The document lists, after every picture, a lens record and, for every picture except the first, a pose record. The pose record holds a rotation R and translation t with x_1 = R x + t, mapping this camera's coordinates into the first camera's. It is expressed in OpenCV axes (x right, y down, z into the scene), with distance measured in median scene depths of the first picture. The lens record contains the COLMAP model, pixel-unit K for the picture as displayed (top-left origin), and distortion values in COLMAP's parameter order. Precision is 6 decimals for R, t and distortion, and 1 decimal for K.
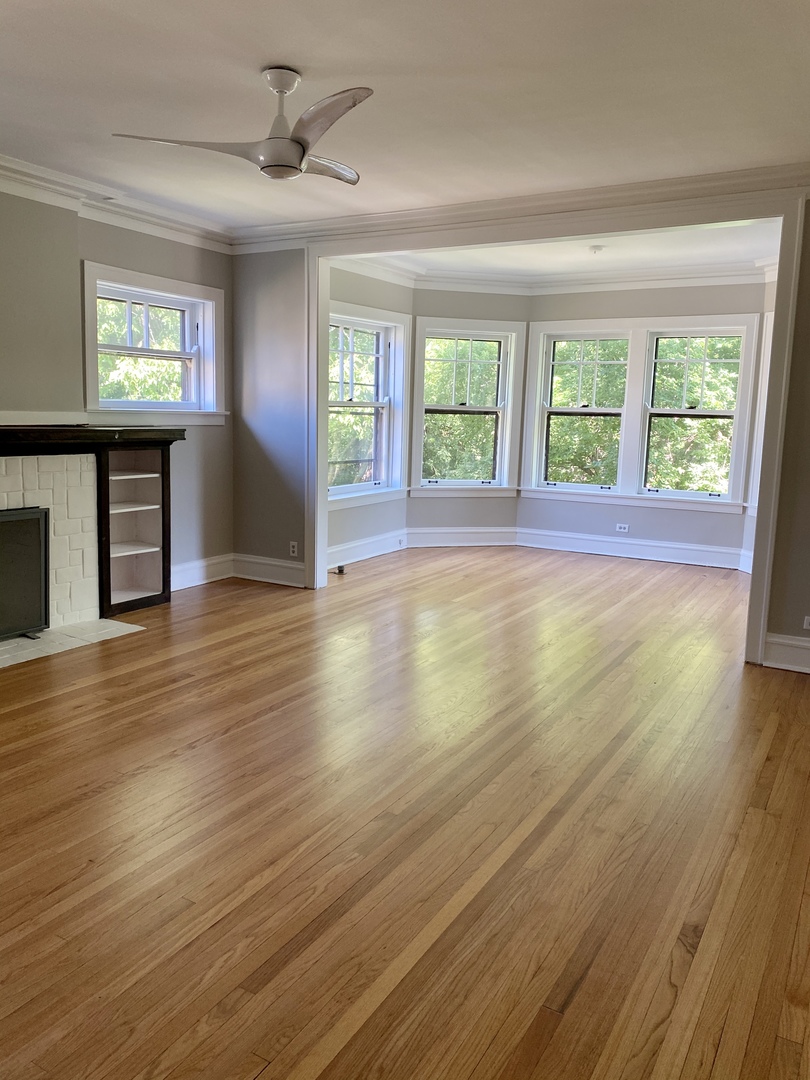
lens RADIAL K [[823.1, 0, 402.2], [0, 823.1, 539.2], [0, 0, 1]] dist [0.044511, -0.050528]
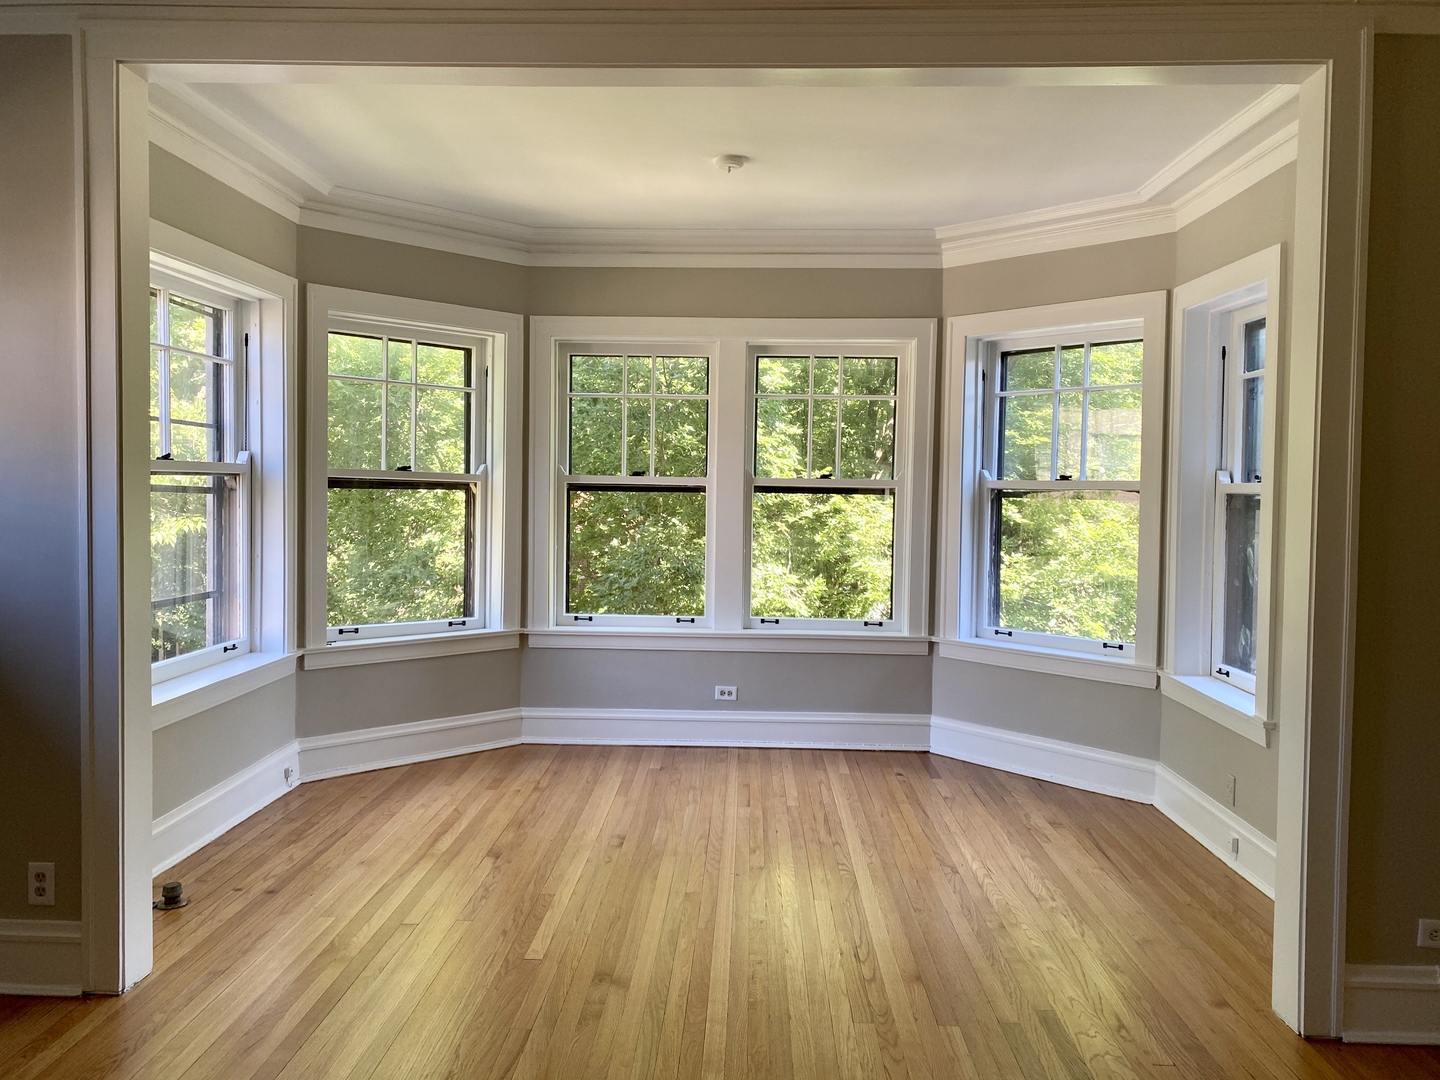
lens RADIAL K [[1097.5, 0, 728.4], [0, 1097.5, 532.7], [0, 0, 1]] dist [0.044511, -0.050528]
pose [[0.874731, -0.027206, 0.483844, -0.078668], [0.080173, 0.992789, -0.089119, -0.053363], [-0.477931, 0.116746, 0.870605, 0.348688]]
